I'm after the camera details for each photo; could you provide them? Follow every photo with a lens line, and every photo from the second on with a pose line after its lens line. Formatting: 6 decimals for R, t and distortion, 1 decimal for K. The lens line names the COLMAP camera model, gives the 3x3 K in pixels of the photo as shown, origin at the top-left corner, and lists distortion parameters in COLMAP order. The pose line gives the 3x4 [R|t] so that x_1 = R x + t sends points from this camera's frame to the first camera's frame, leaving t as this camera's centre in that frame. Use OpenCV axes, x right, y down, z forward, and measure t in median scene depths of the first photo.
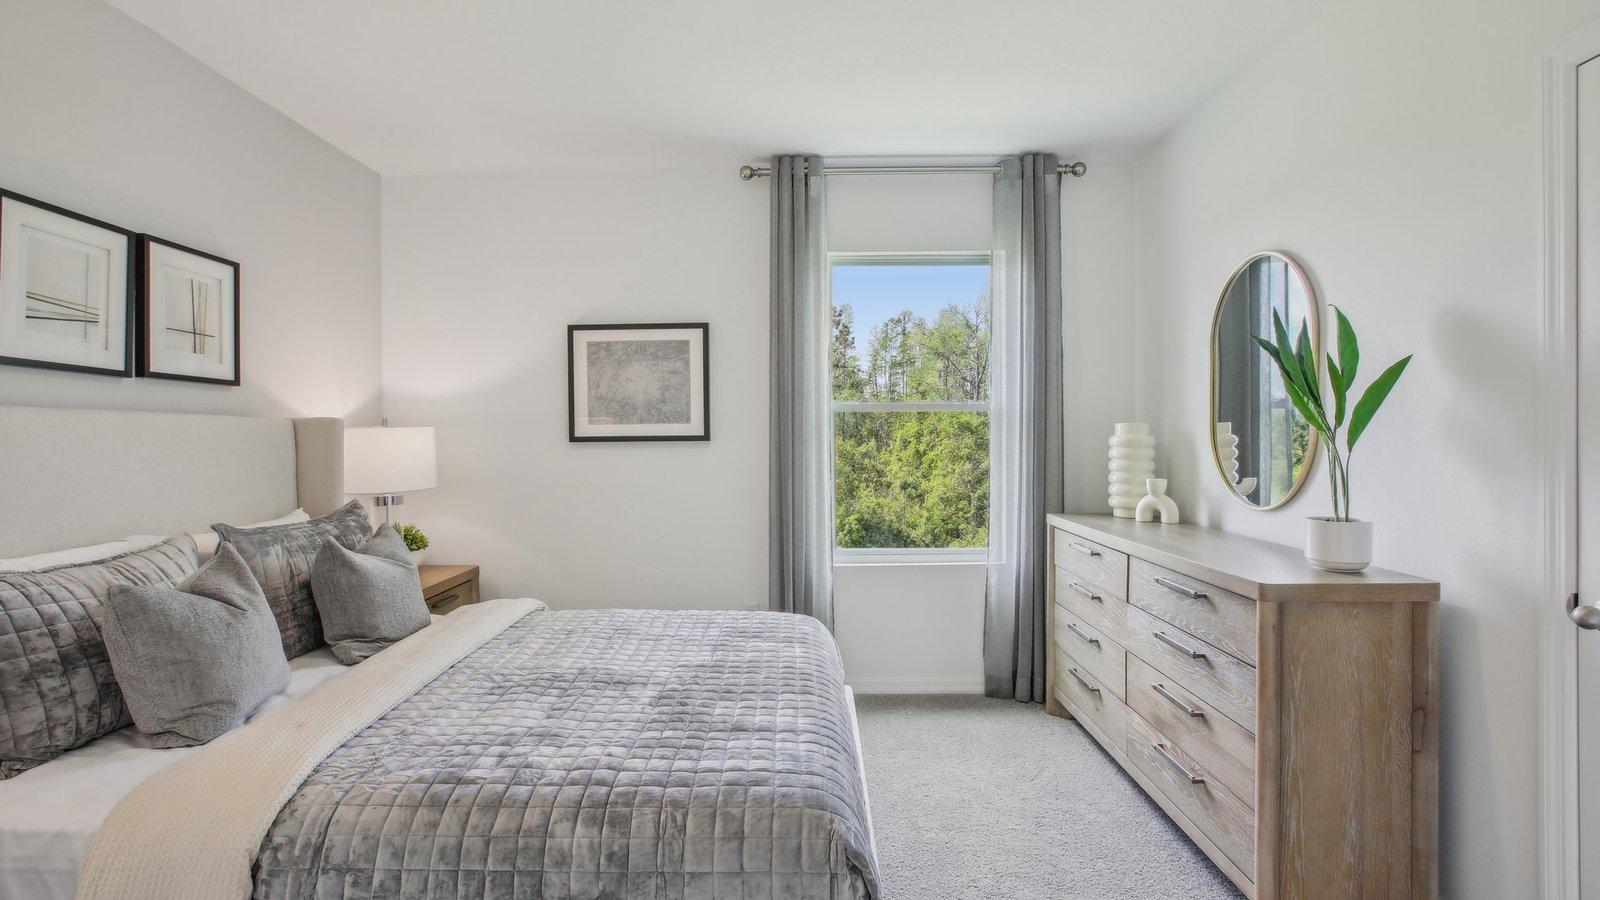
lens RADIAL K [[742.0, 0, 799.1], [0, 742.0, 437.0], [0, 0, 1]] dist [-0.046258, 0.016137]
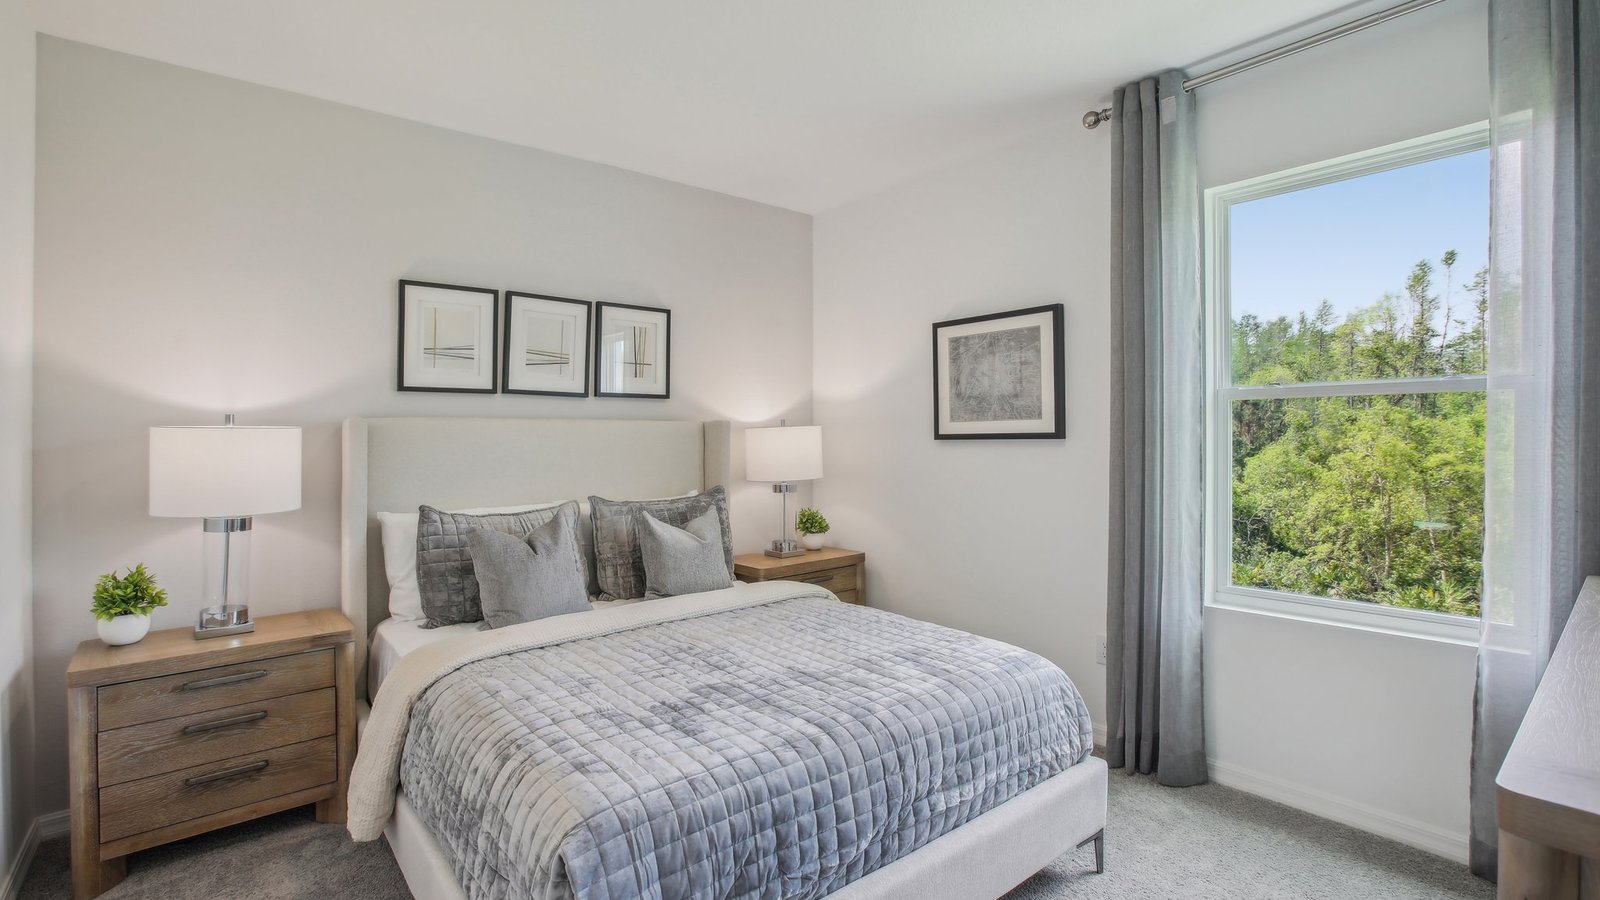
lens RADIAL K [[739.3, 0, 791.8], [0, 739.3, 429.5], [0, 0, 1]] dist [-0.058026, 0.023998]
pose [[0.641837, -0.005871, -0.766819, 0.336781], [0.004084, 0.999983, -0.004238, -0.003342], [0.766831, -0.000411, 0.641849, 0.204501]]
